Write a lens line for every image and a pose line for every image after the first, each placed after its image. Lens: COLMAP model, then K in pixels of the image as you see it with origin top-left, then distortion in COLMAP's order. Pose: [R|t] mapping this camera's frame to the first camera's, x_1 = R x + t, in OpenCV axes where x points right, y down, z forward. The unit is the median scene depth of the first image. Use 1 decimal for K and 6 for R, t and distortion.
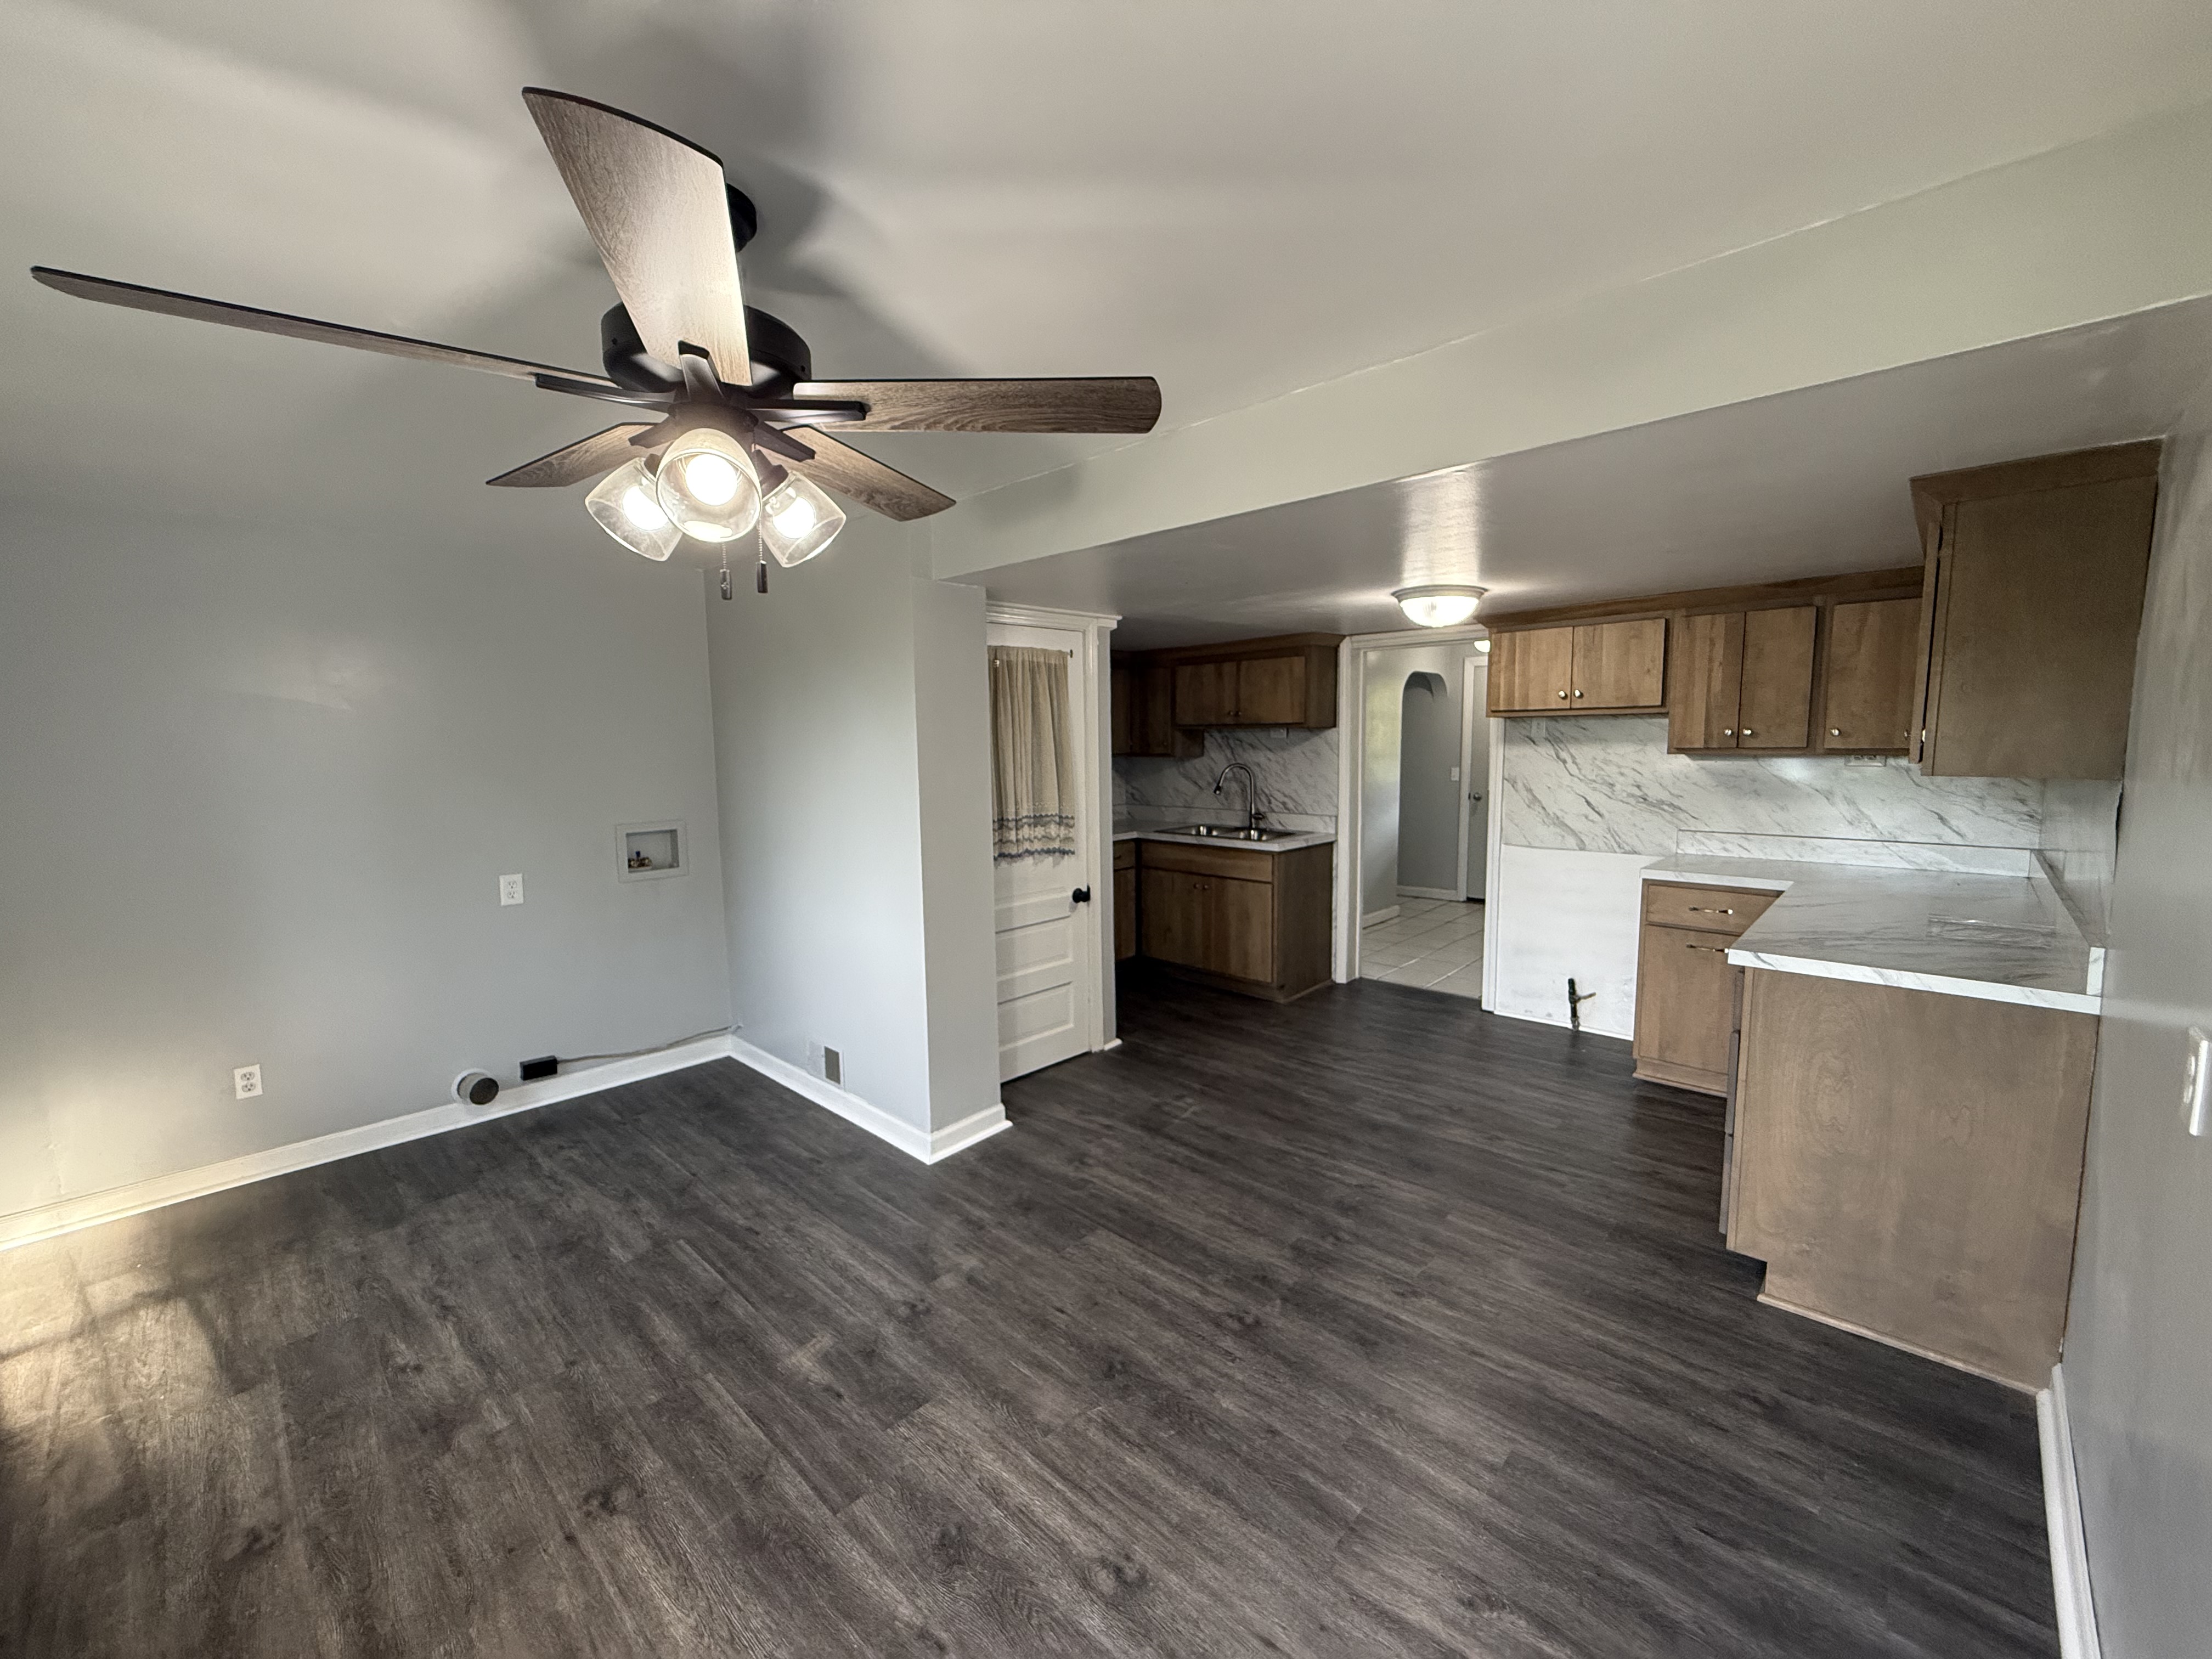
lens RADIAL K [[887.5, 0, 1103.3], [0, 887.5, 833.9], [0, 0, 1]] dist [-0.008602, -0.000406]
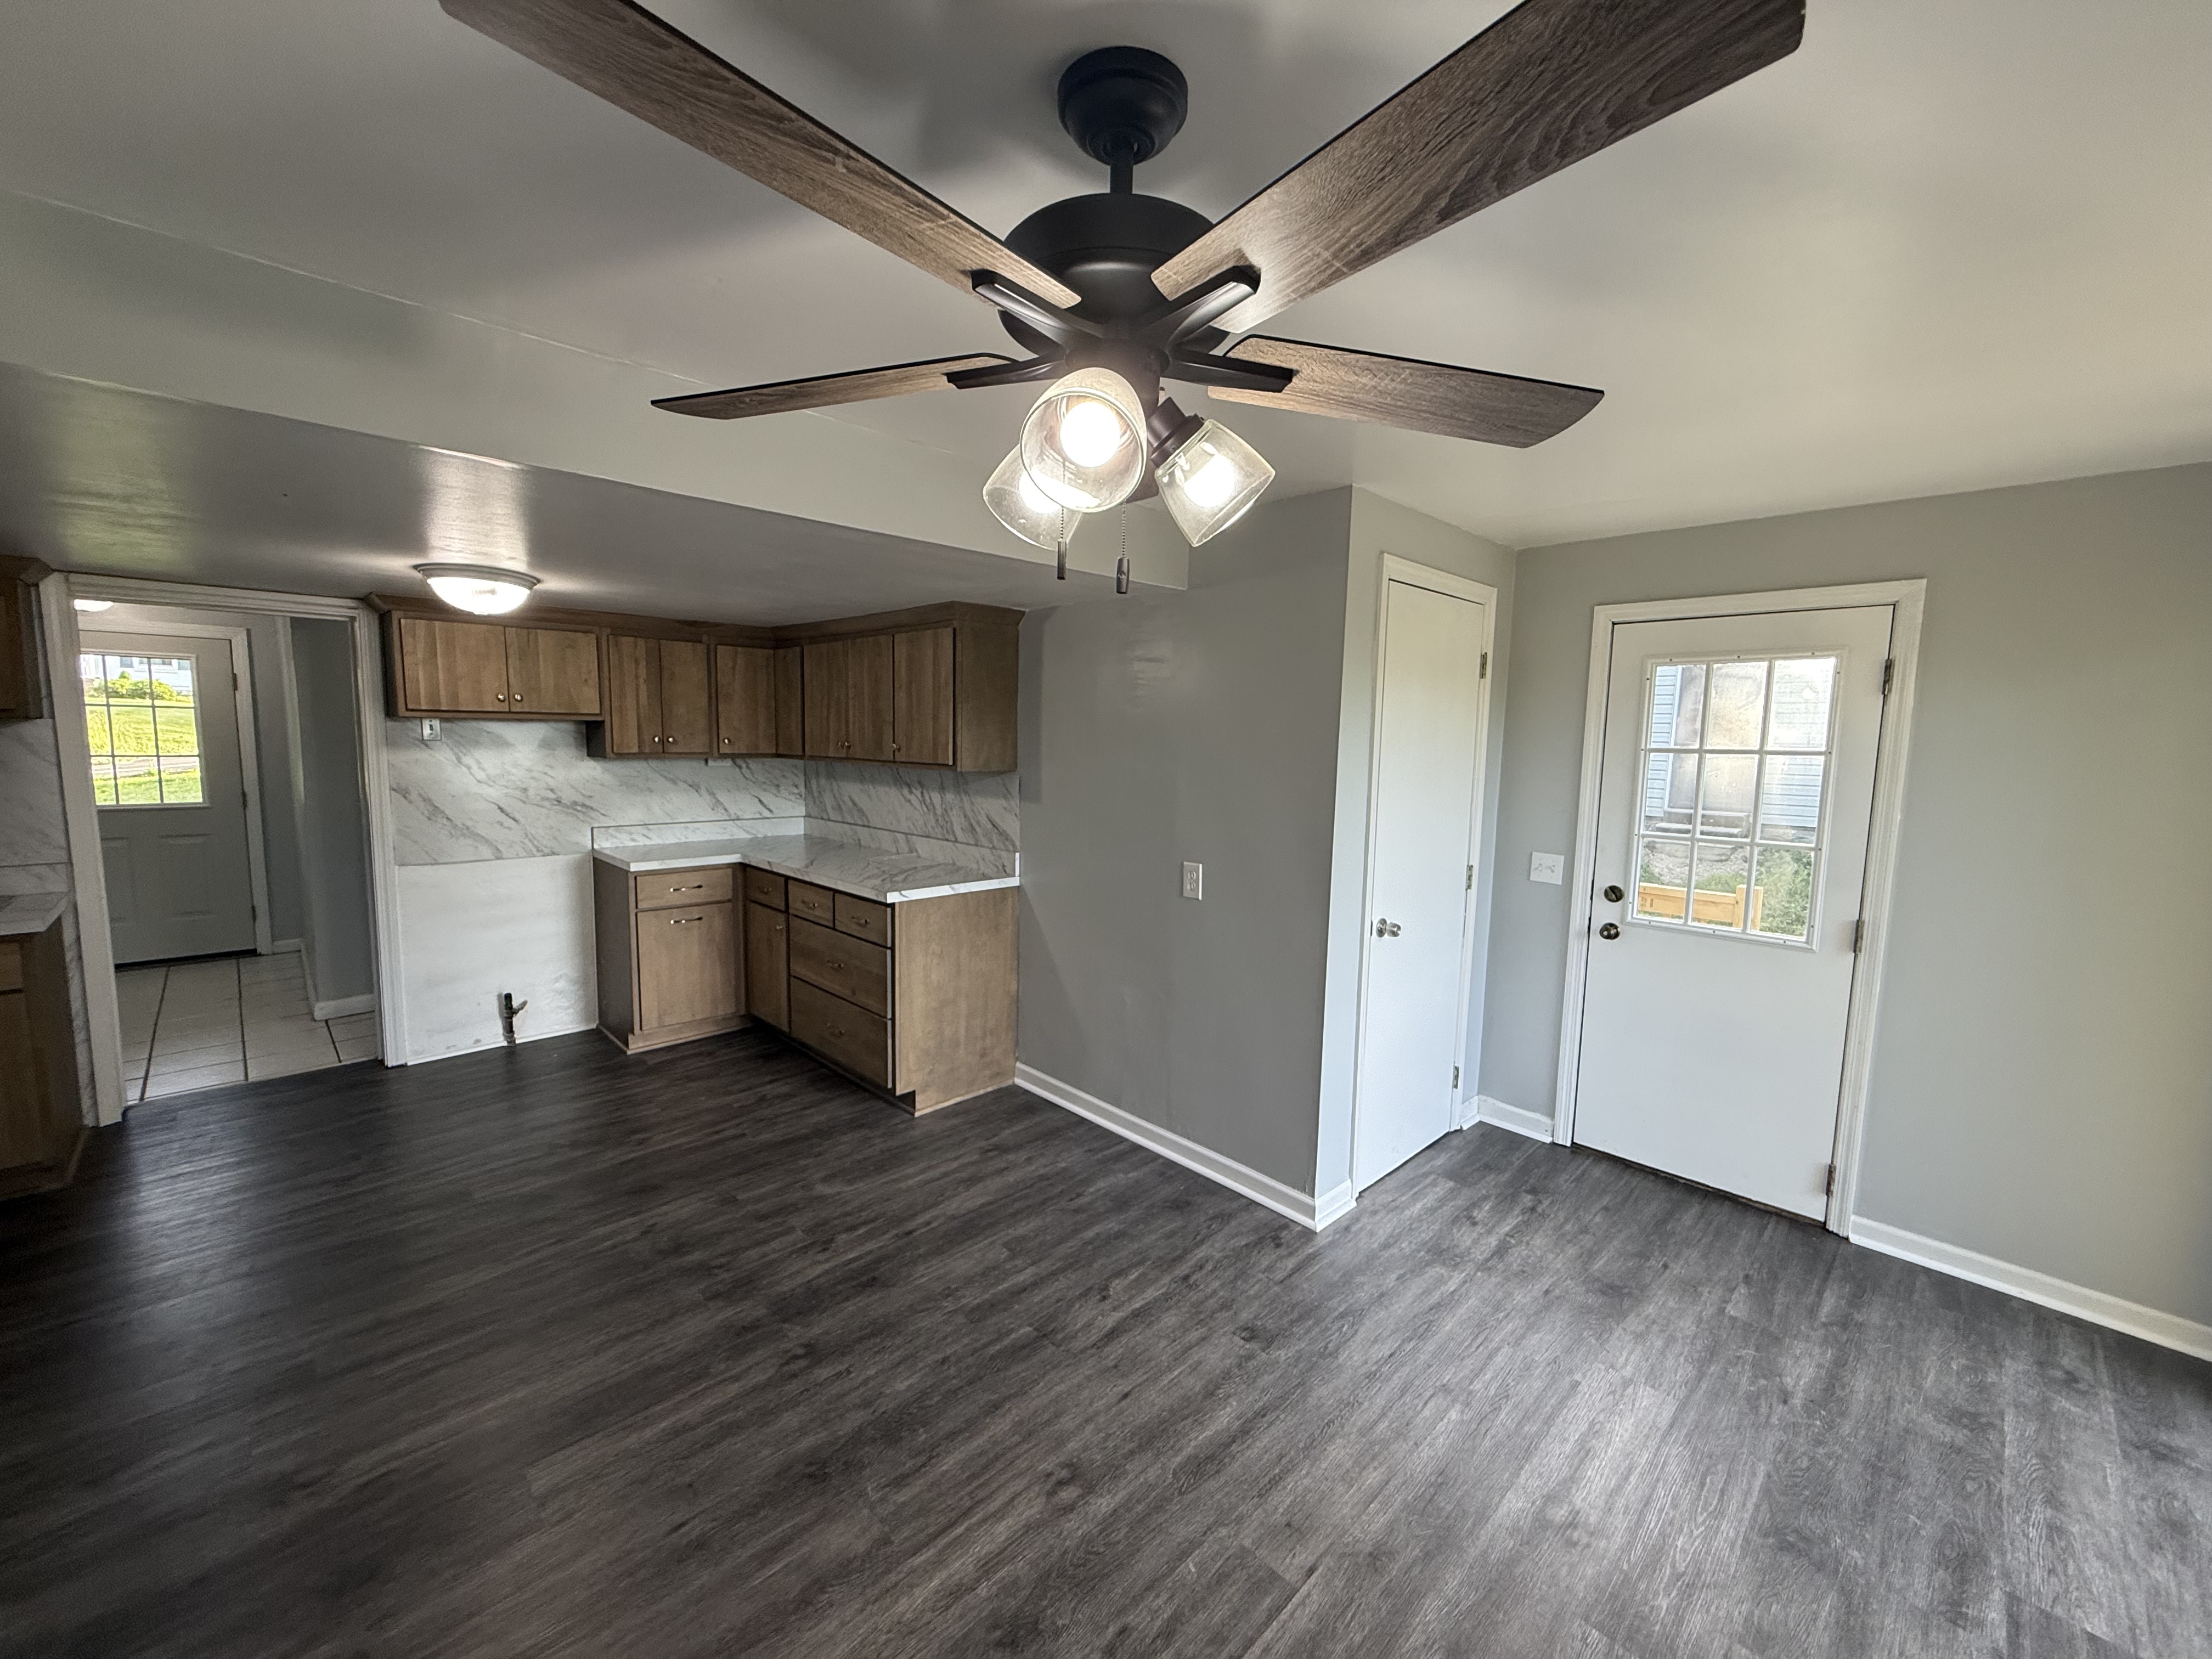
lens RADIAL K [[887.5, 0, 1103.4], [0, 887.5, 828.1], [0, 0, 1]] dist [-0.008602, -0.000406]
pose [[0.018269, -0.090772, 0.995704, -0.749506], [0.090455, 0.991937, 0.088769, -0.075885], [-0.995733, 0.088444, 0.026332, 0.599681]]
